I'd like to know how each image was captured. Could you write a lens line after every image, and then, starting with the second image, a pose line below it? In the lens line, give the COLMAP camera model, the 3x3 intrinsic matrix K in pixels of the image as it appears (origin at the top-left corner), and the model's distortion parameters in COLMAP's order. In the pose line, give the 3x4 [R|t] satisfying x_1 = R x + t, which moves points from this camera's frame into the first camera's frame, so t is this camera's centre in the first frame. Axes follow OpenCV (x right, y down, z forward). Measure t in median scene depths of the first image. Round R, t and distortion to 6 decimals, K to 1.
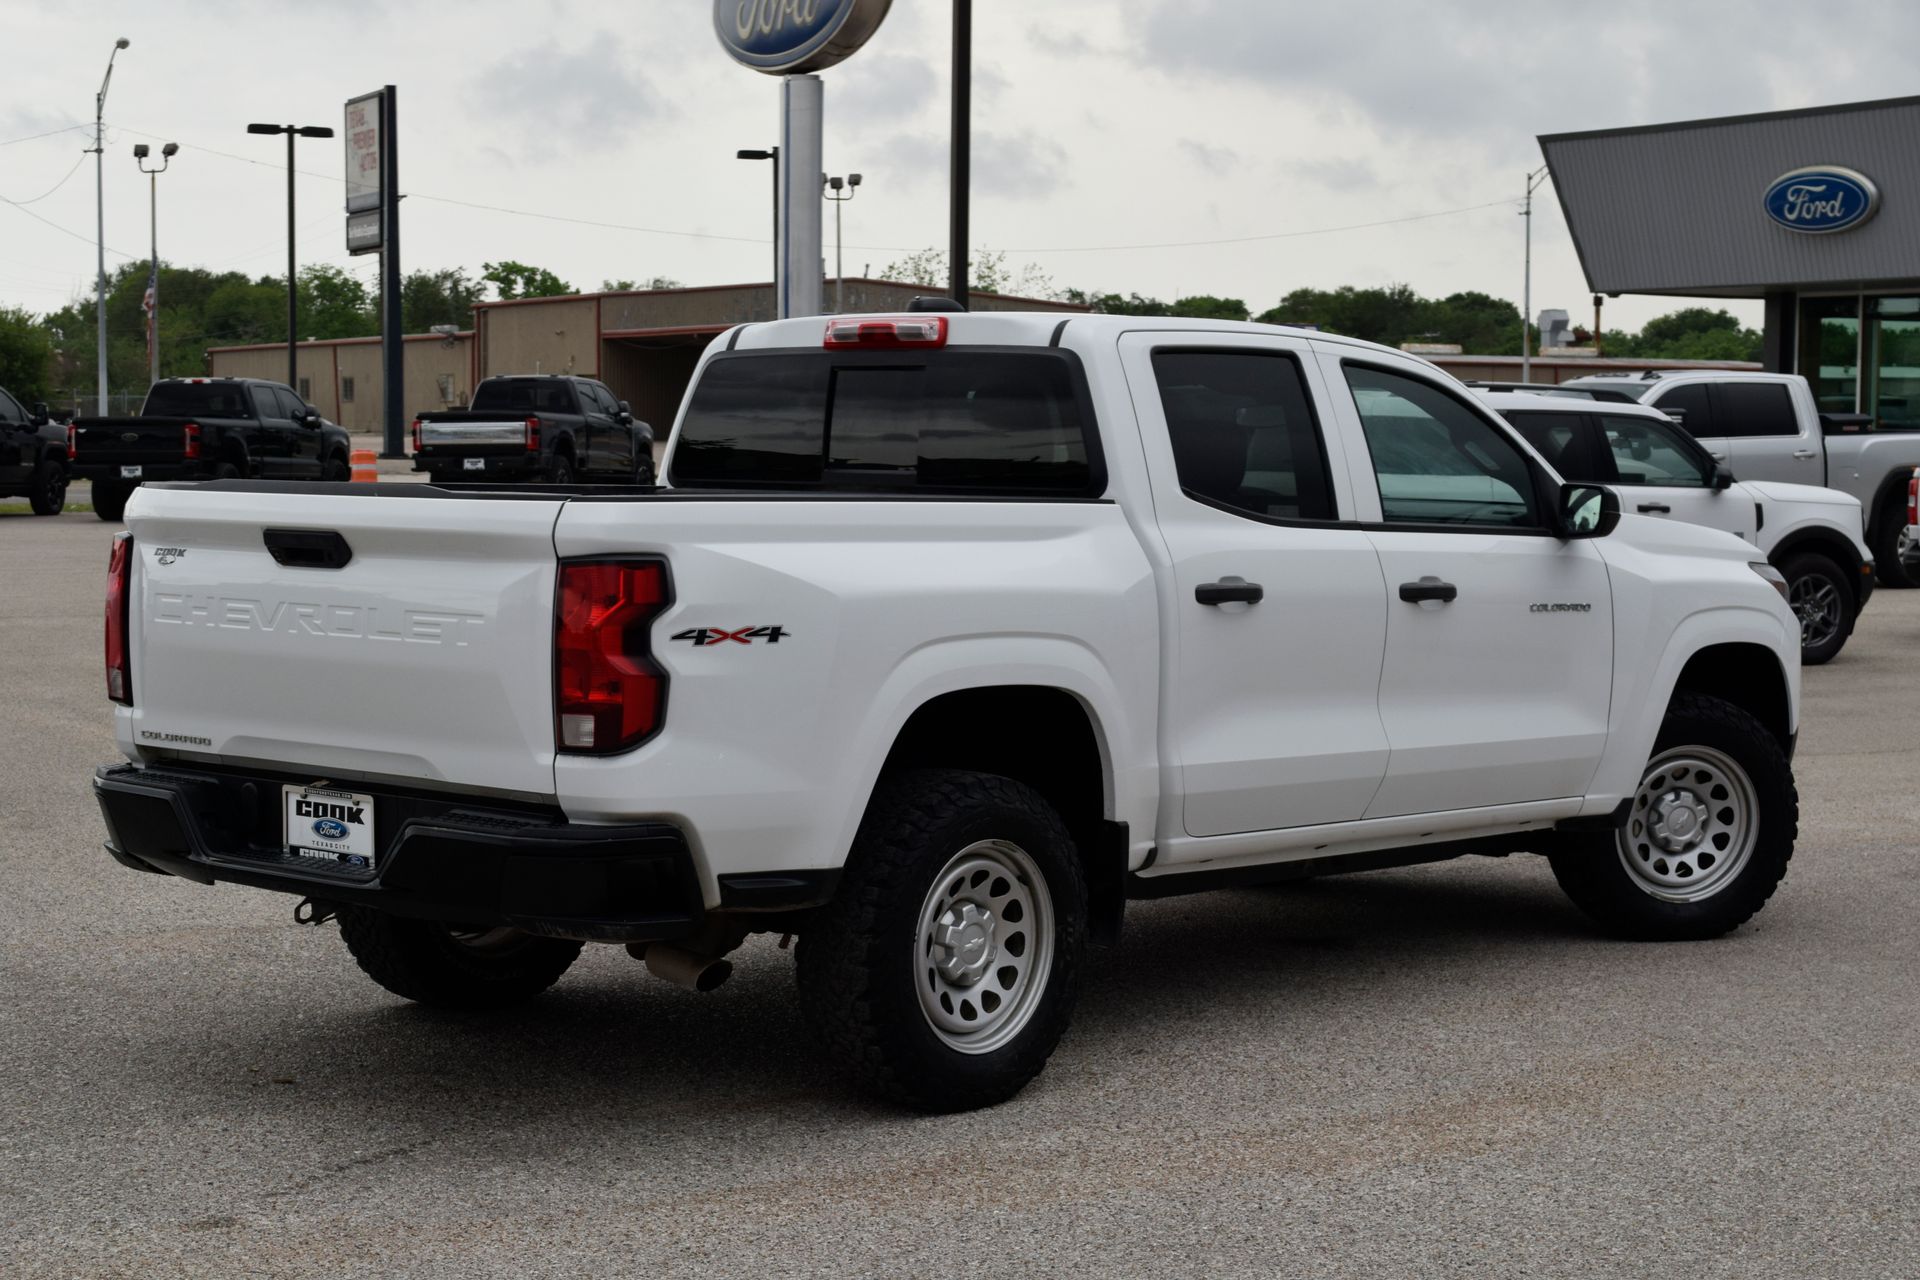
lens RADIAL K [[3322.8, 0, 952.6], [0, 3322.8, 620.3], [0, 0, 1]] dist [-0.072451, 0.000000]
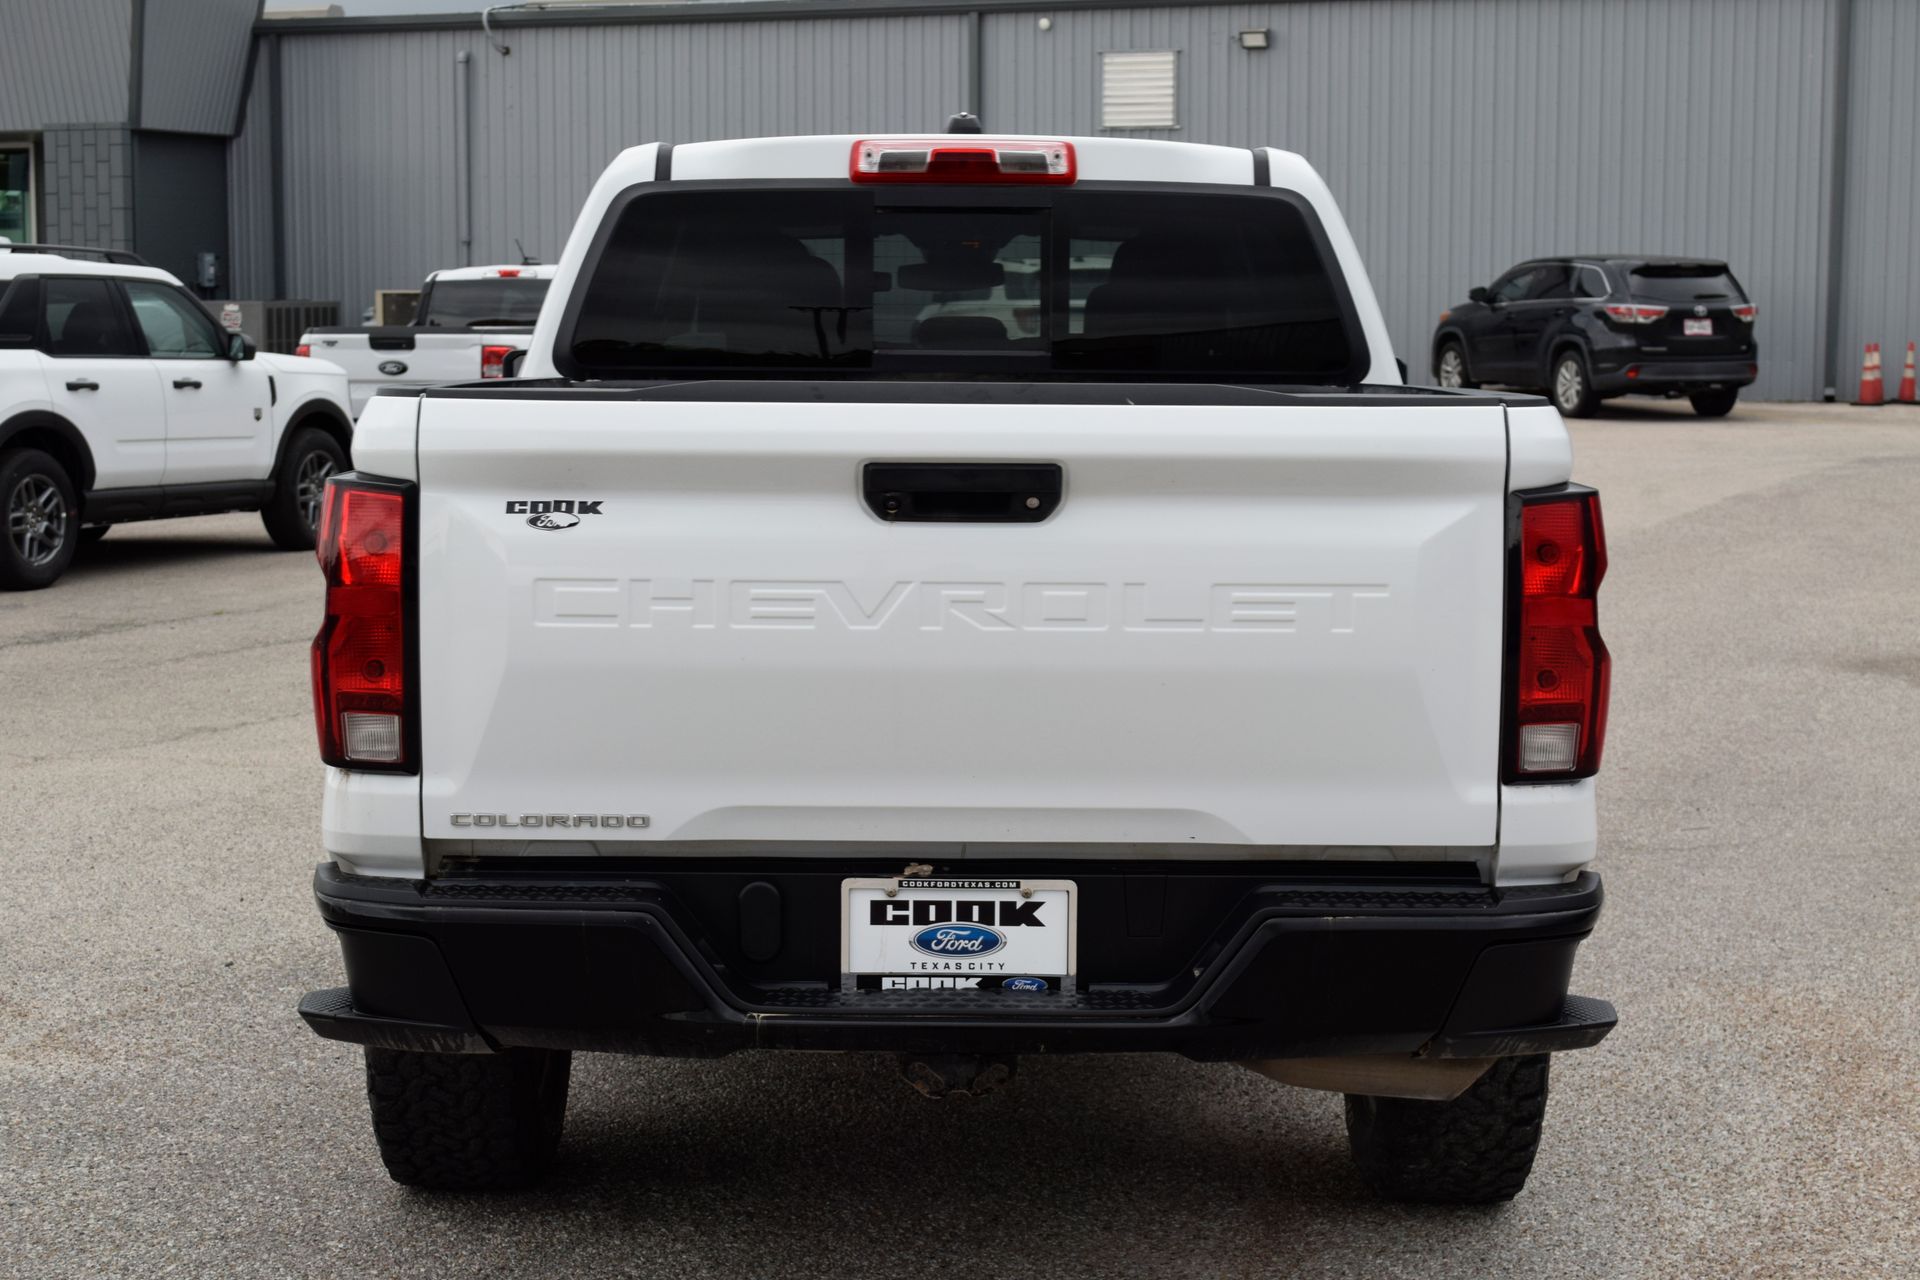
lens RADIAL K [[3378.7, 0, 931.5], [0, 3378.7, 656.8], [0, 0, 1]] dist [0.224808, 0.000000]
pose [[0.751678, -0.067548, 0.656063, -0.603077], [0.035123, 0.997430, 0.062453, -0.030042], [-0.658595, -0.023901, 0.752118, 0.523356]]
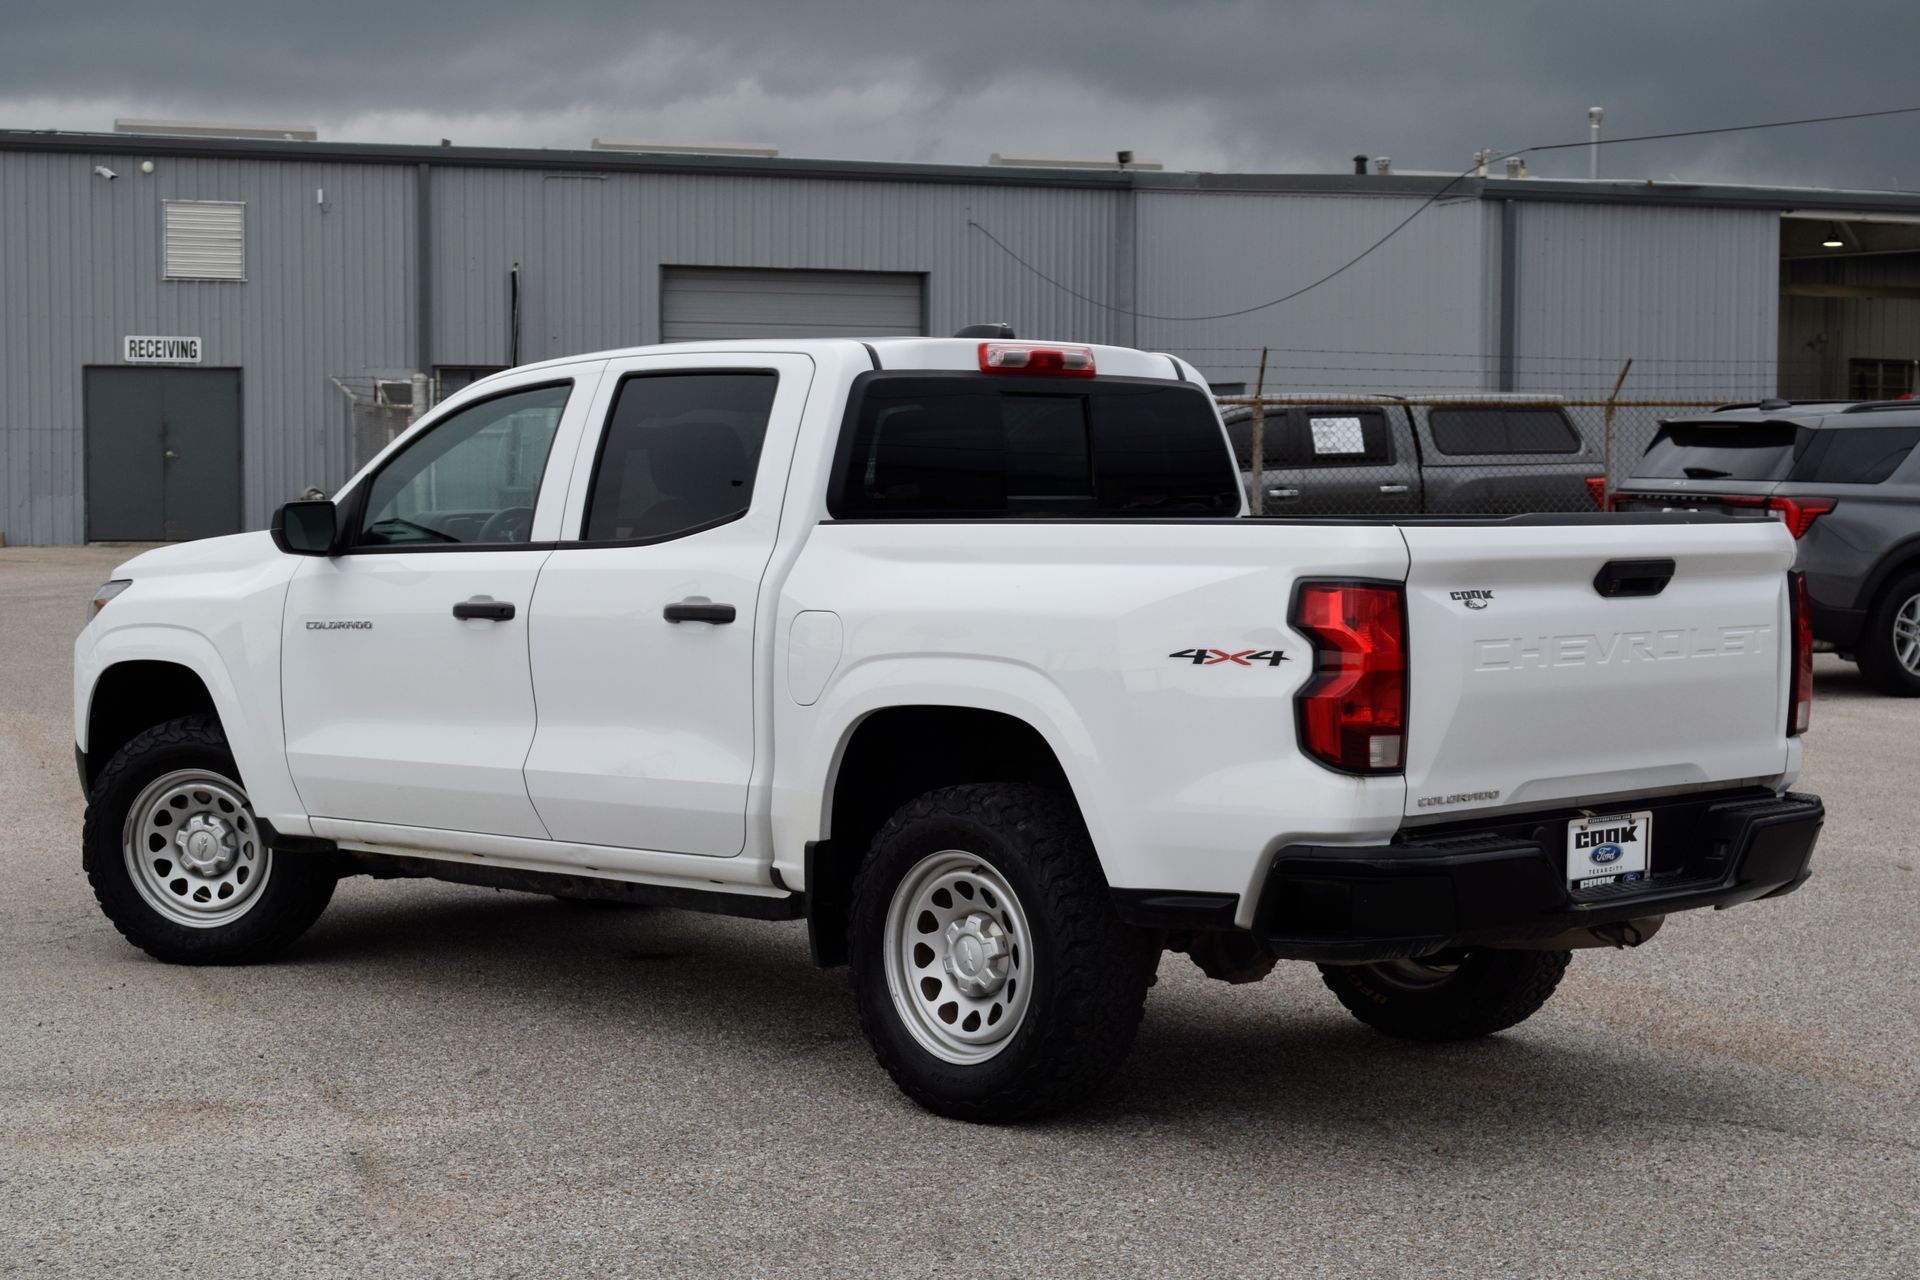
lens RADIAL K [[3322.8, 0, 968.4], [0, 3322.8, 650.3], [0, 0, 1]] dist [-0.072451, 0.000000]
pose [[0.071886, -0.063314, 0.995401, -1.205940], [0.053058, 0.996813, 0.059572, -0.070111], [-0.996001, 0.048531, 0.075016, 1.111101]]
